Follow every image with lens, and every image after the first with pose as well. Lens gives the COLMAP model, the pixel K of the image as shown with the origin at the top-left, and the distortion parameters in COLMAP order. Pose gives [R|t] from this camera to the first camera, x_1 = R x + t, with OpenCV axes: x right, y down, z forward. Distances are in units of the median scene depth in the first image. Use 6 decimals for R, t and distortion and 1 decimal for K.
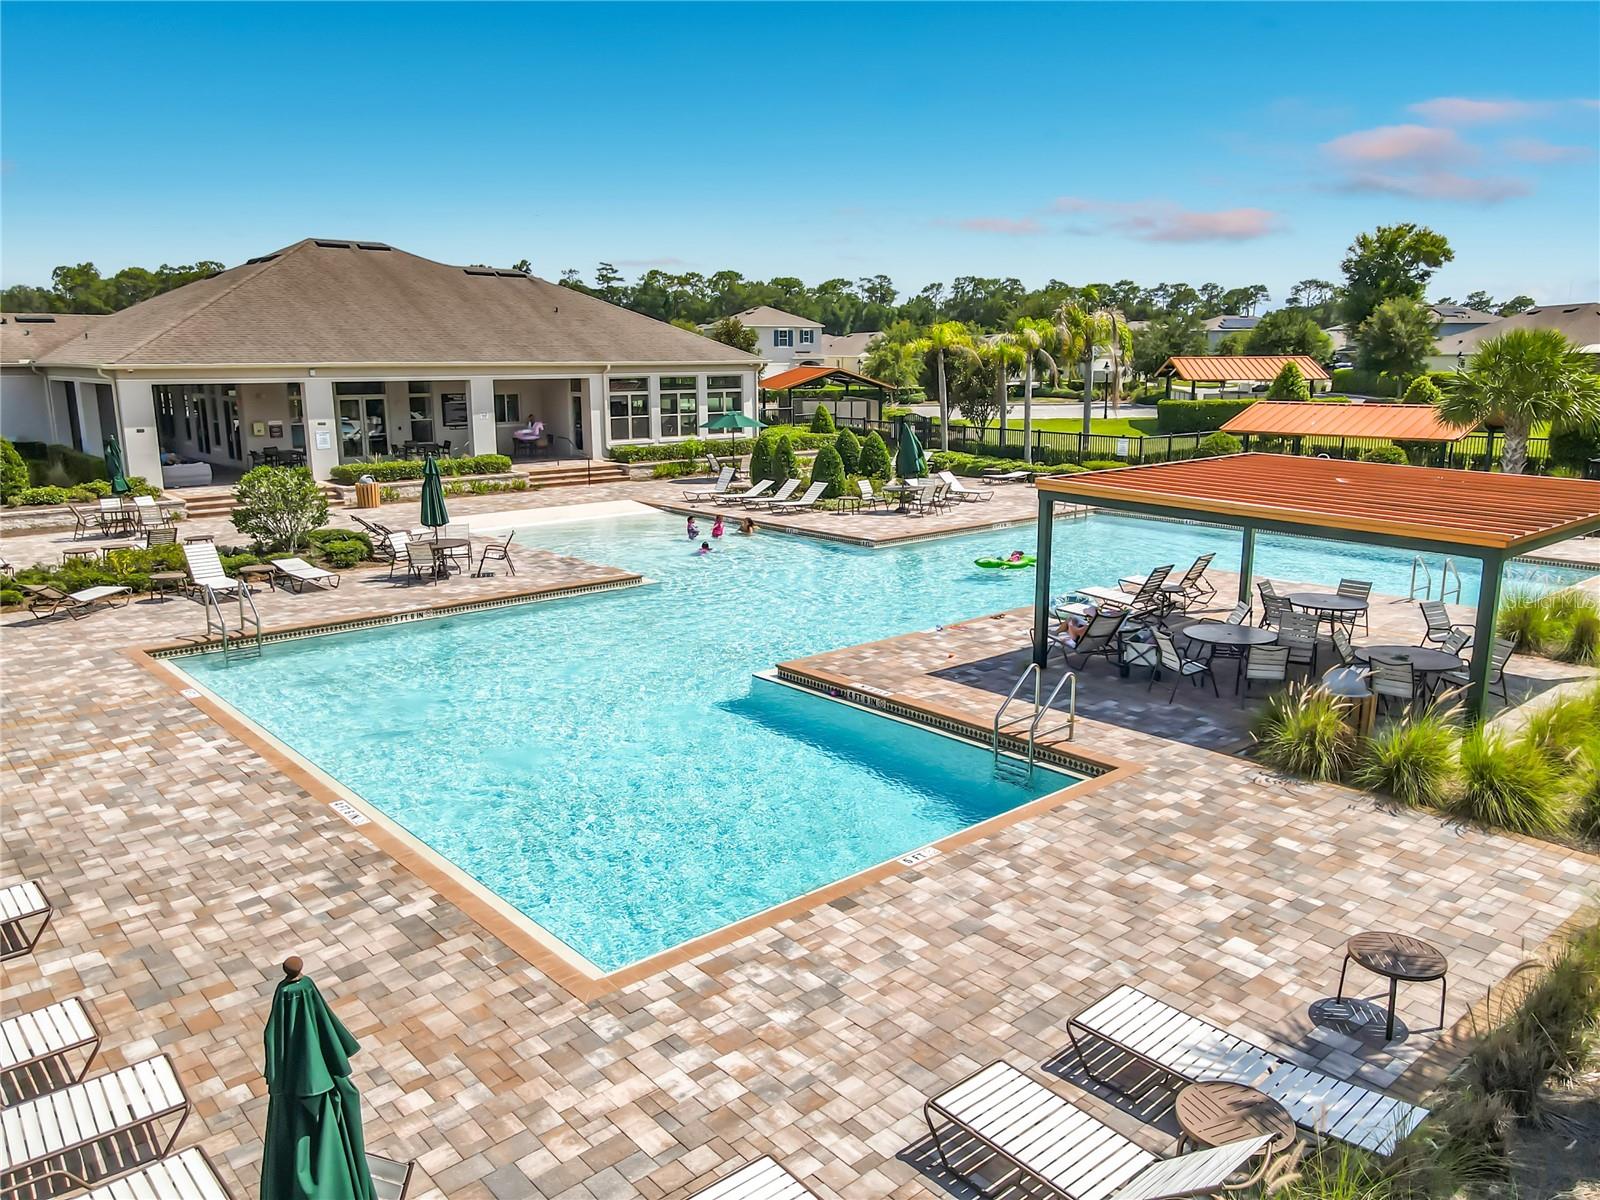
lens RADIAL K [[1172.7, 0, 827.1], [0, 1172.7, 602.8], [0, 0, 1]] dist [-0.020714, 0.042425]
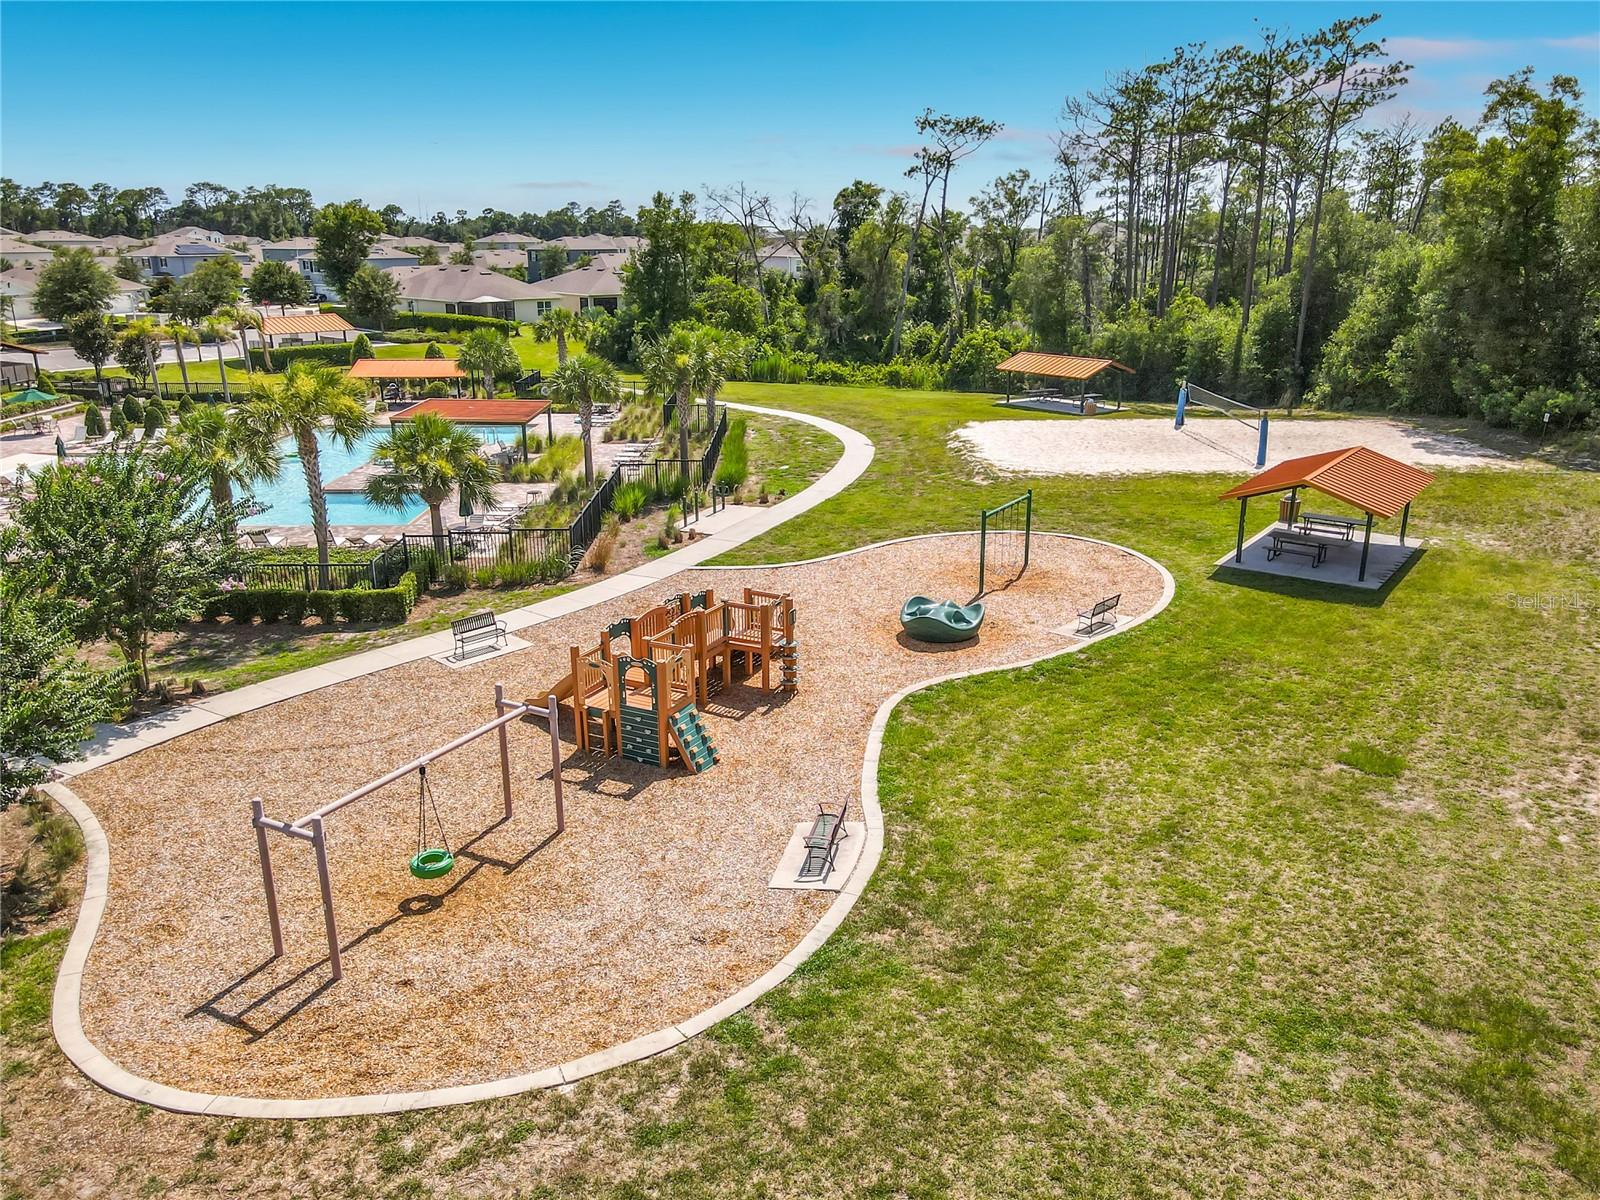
lens RADIAL K [[1126.2, 0, 800.0], [0, 1126.2, 600.0], [0, 0, 1]] dist [0.021309, -0.001925]
pose [[0.649313, -0.239983, 0.721665, -0.746743], [0.164004, 0.970766, 0.175259, 0.008637], [-0.742627, 0.004558, 0.669689, -0.990321]]
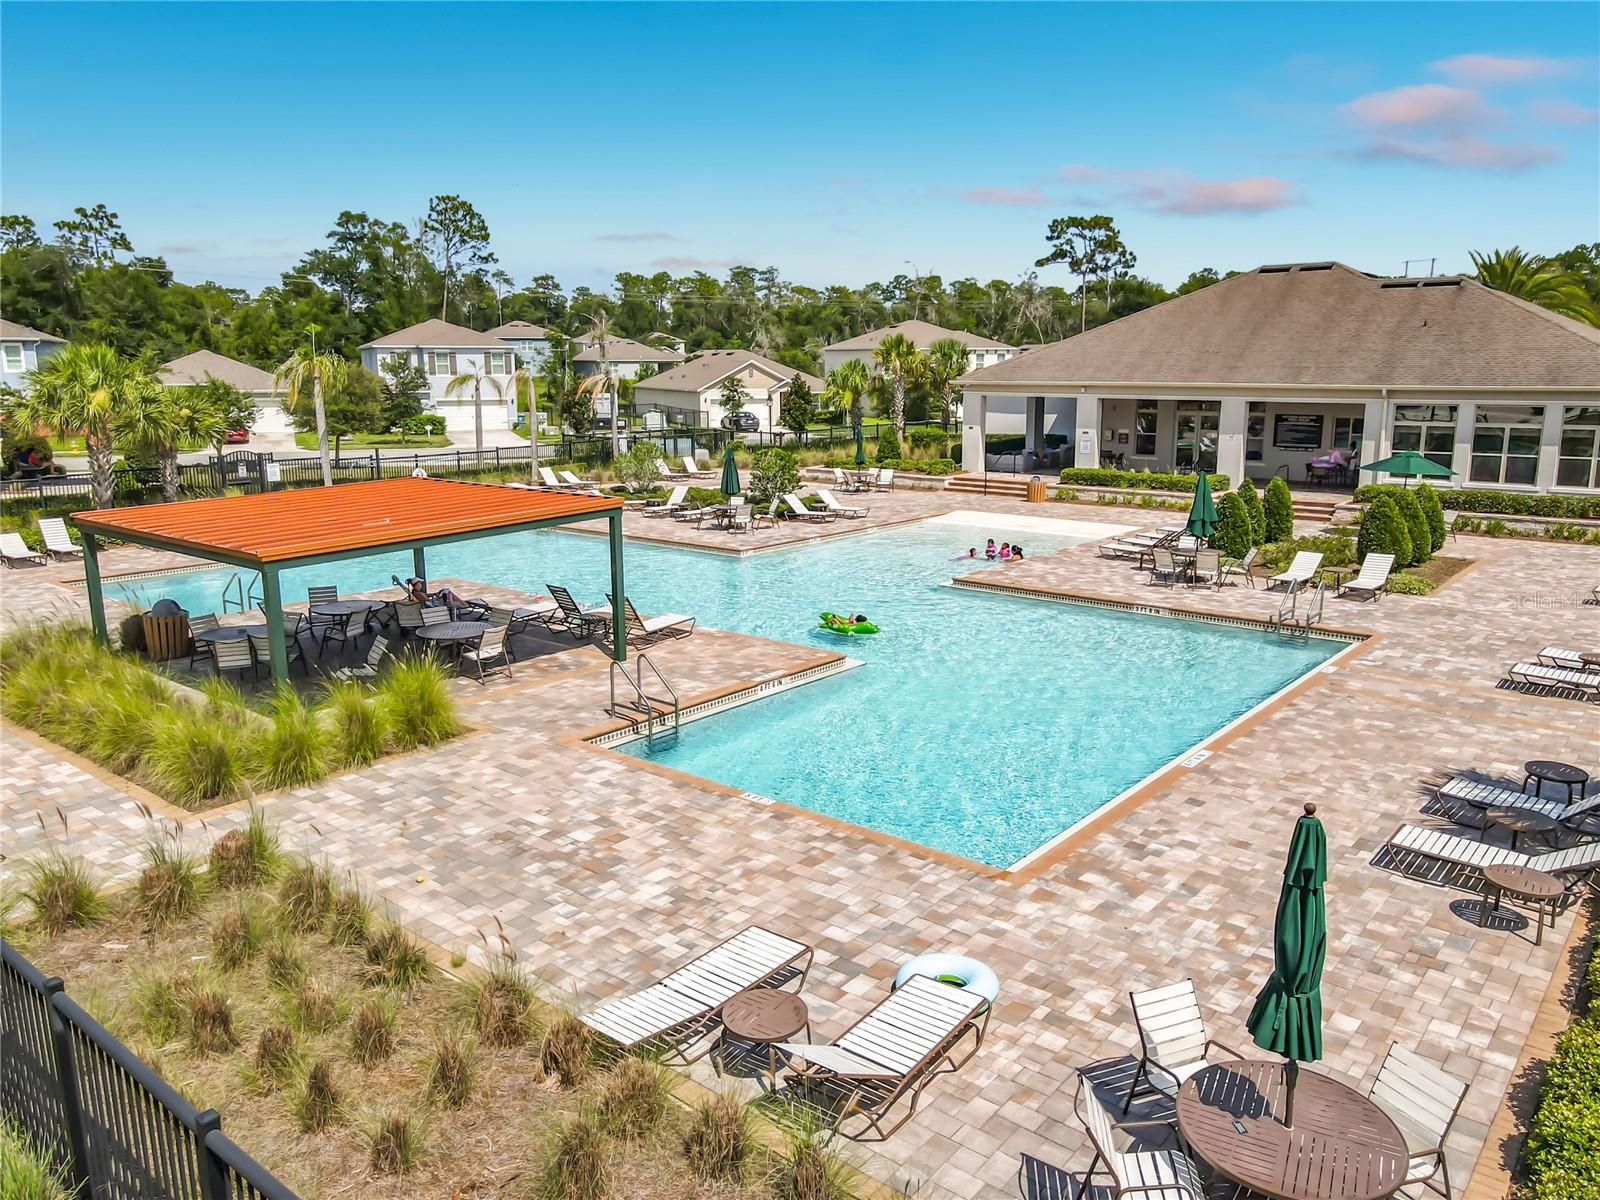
lens RADIAL K [[1180.9, 0, 817.0], [0, 1180.9, 597.6], [0, 0, 1]] dist [-0.006929, 0.040848]
pose [[0.147452, 0.192439, -0.970168, 0.875690], [-0.207276, 0.965120, 0.159935, -0.152989], [0.967106, 0.177510, 0.182196, 0.663238]]
